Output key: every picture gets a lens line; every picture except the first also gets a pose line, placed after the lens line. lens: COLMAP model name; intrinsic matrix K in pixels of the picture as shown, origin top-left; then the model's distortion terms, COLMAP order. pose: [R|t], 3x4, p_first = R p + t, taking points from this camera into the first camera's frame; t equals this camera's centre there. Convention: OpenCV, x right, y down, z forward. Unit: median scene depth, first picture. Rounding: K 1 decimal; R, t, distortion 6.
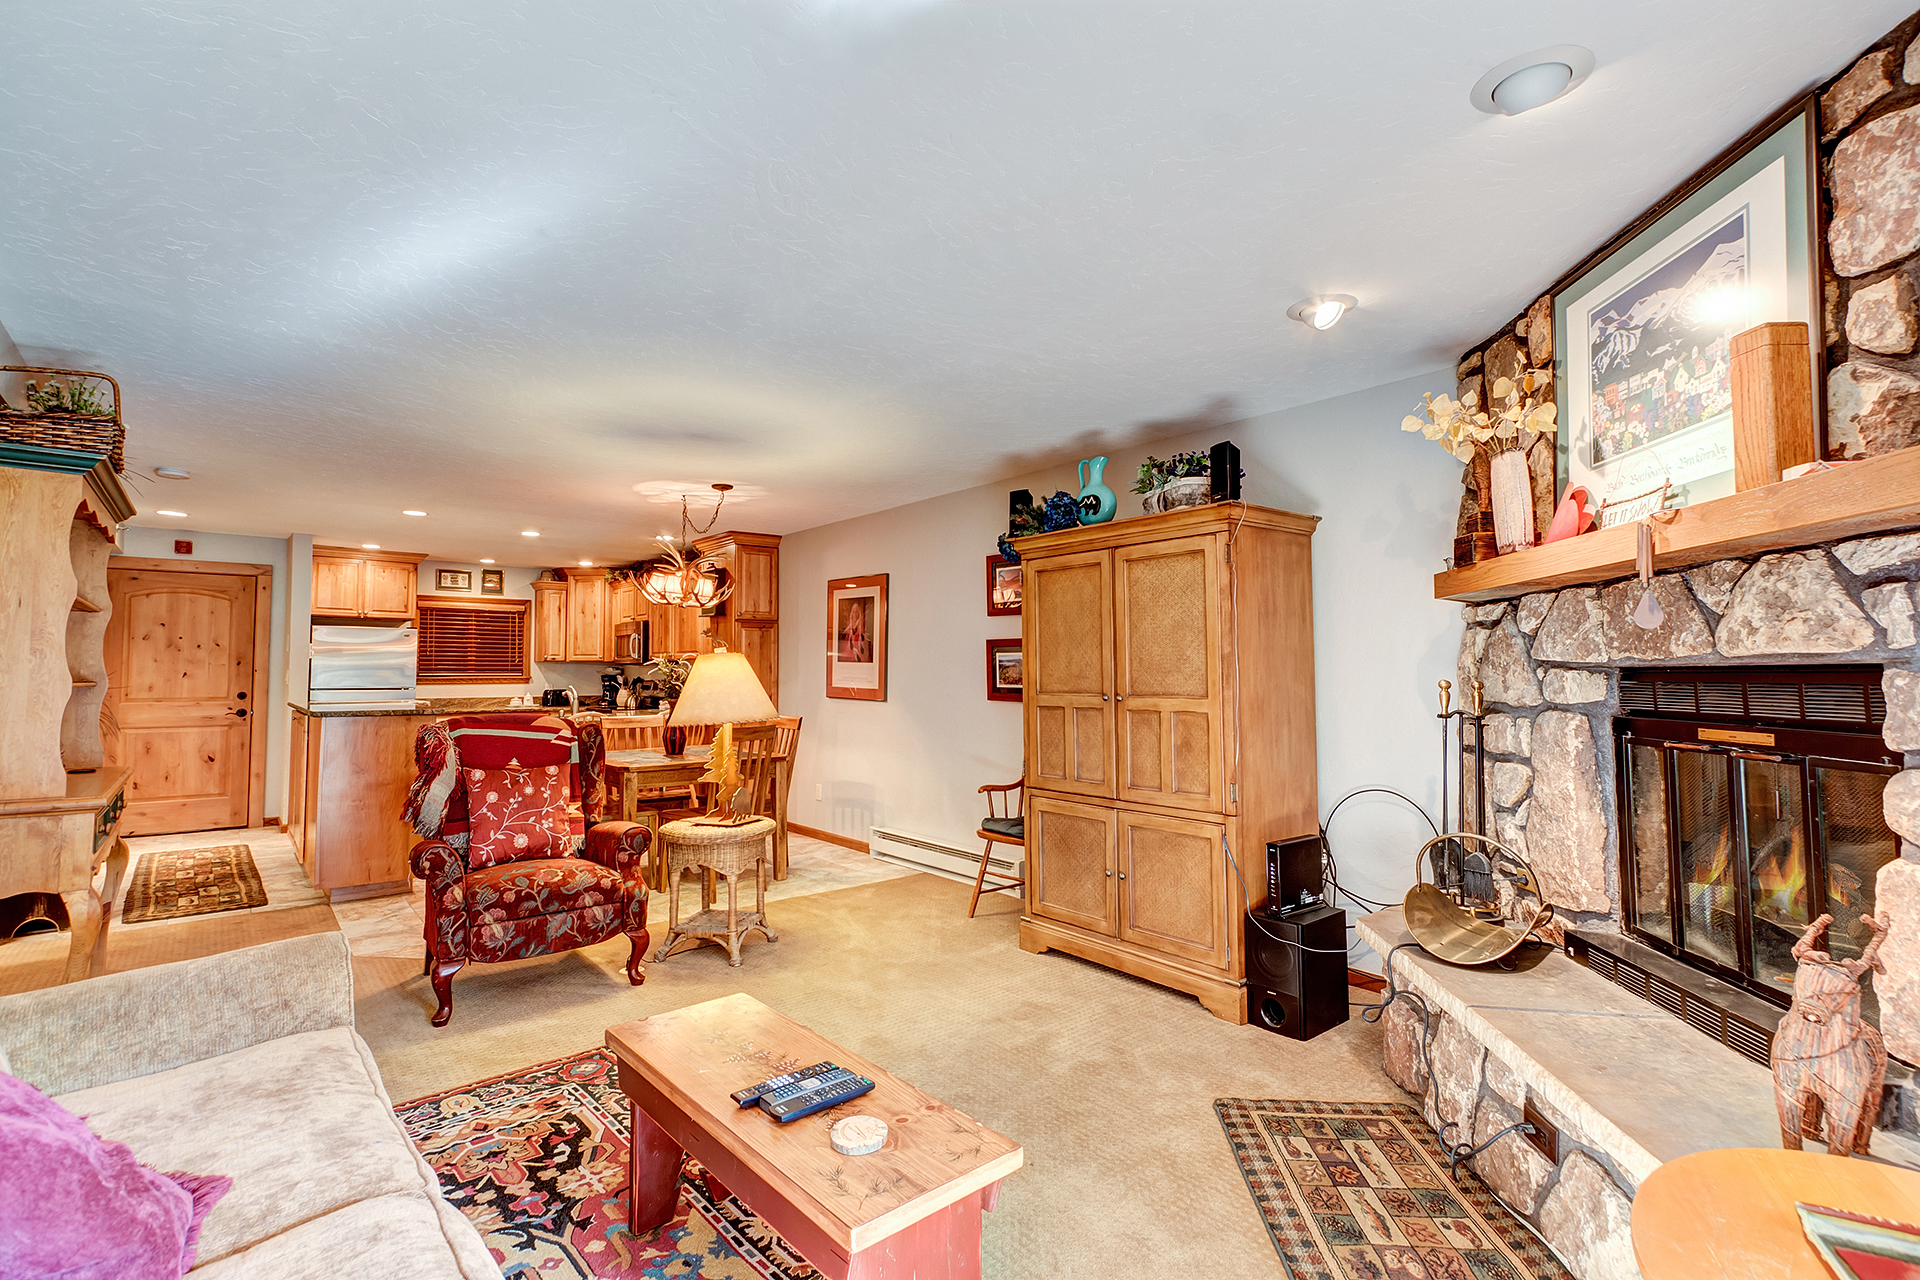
lens RADIAL K [[903.3, 0, 956.7], [0, 903.3, 633.6], [0, 0, 1]] dist [-0.000613, -0.000255]
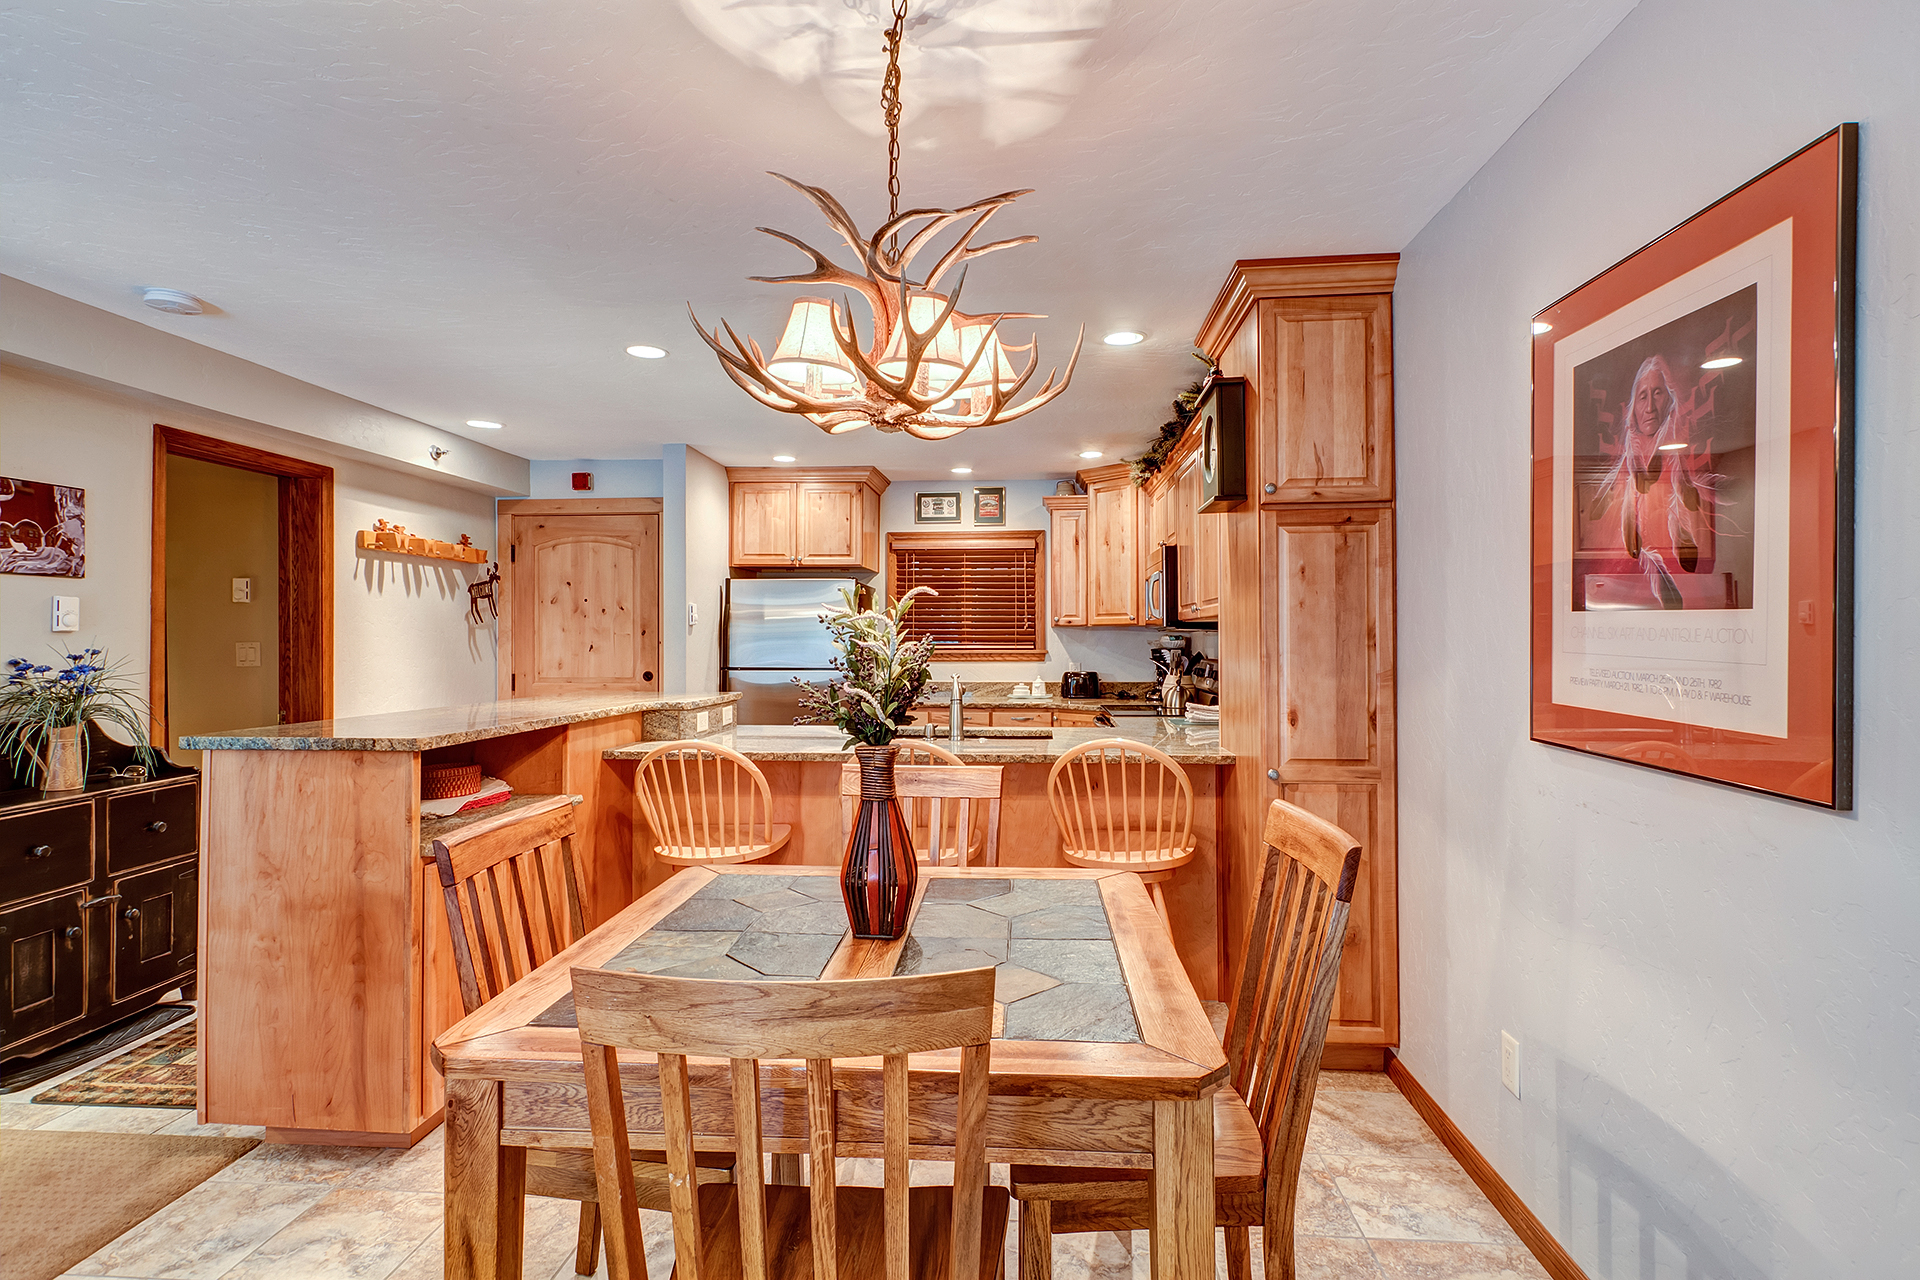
lens RADIAL K [[950.7, 0, 961.9], [0, 950.7, 634.6], [0, 0, 1]] dist [-0.000845, 0.000212]
pose [[0.716705, -0.005393, -0.697355, -0.061621], [0.031419, 0.999204, 0.024563, 0.023654], [0.696668, -0.039515, 0.716305, 0.623860]]
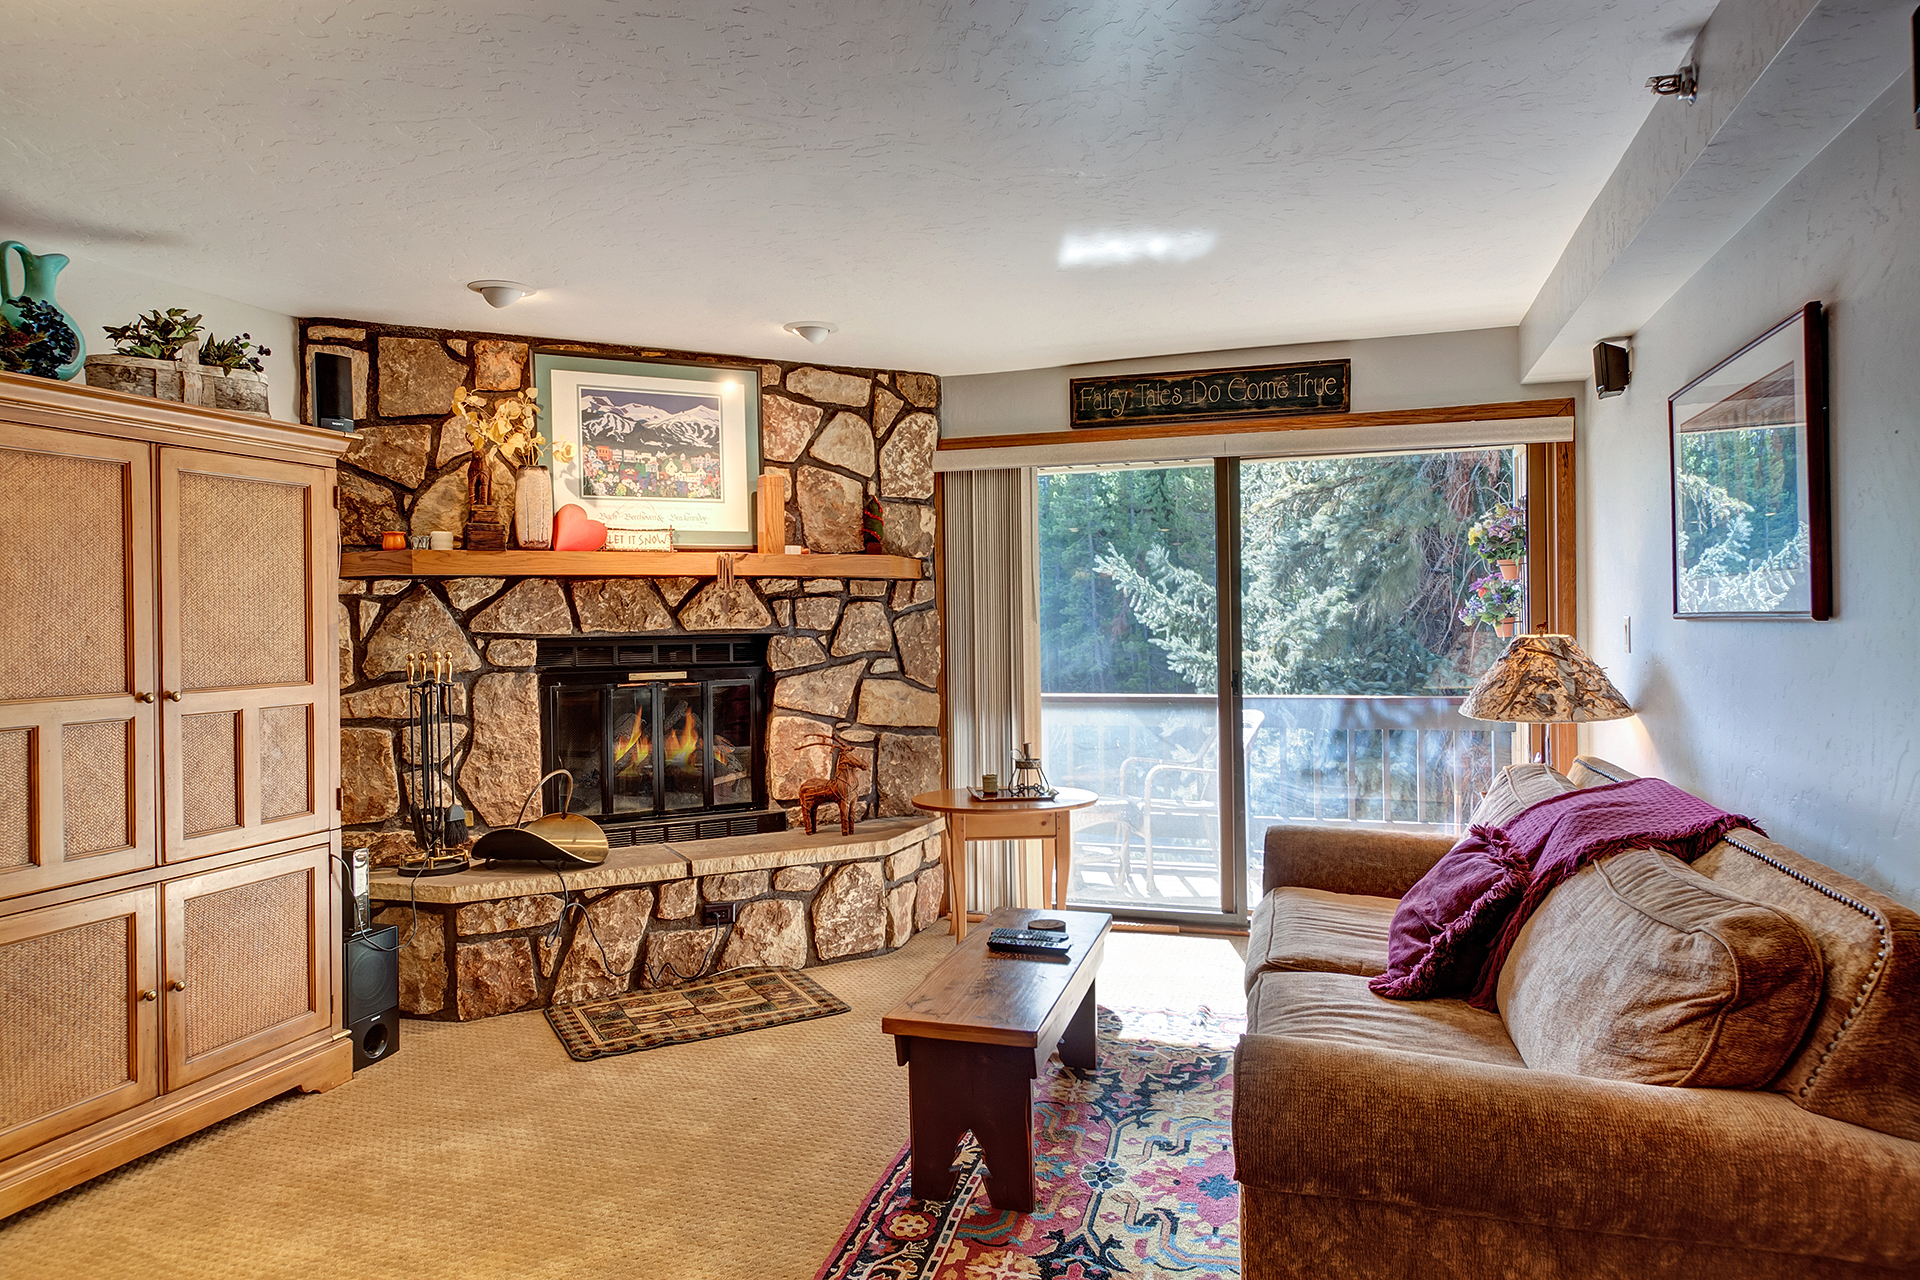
lens RADIAL K [[1204.3, 0, 959.7], [0, 1204.3, 638.1], [0, 0, 1]] dist [0.000593, 0.002238]
pose [[-0.552948, -0.004896, 0.833201, -0.402291], [-0.022583, 0.999703, -0.009112, 0.014093], [-0.832909, -0.023855, -0.552895, 0.515784]]
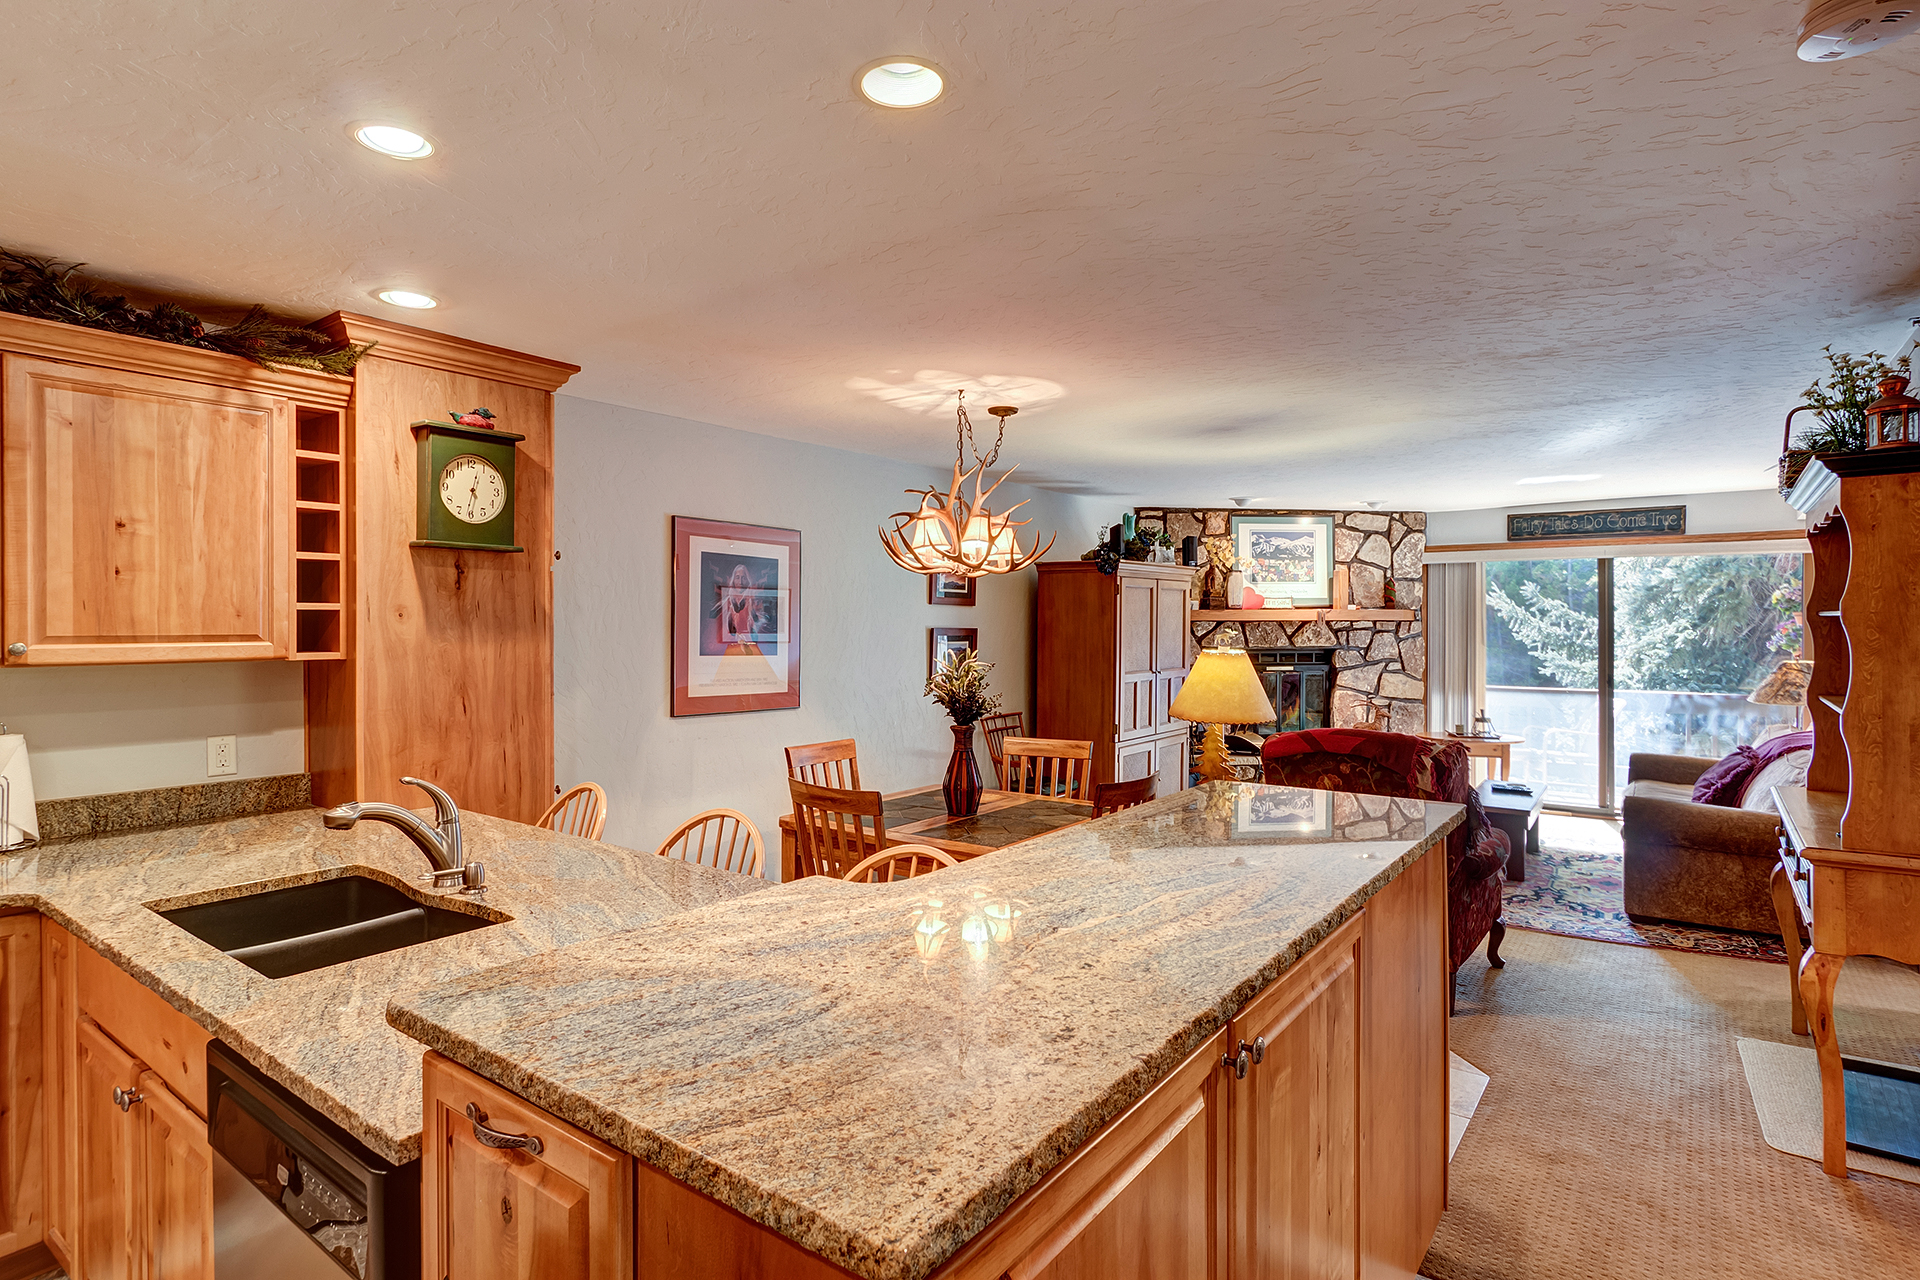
lens RADIAL K [[977.2, 0, 954.7], [0, 977.2, 633.1], [0, 0, 1]] dist [-0.001276, -0.003335]
pose [[-0.237601, -0.008788, 0.971323, -0.740304], [-0.041676, 0.999131, -0.001155, 0.009326], [-0.970468, -0.040755, -0.237761, 0.907457]]
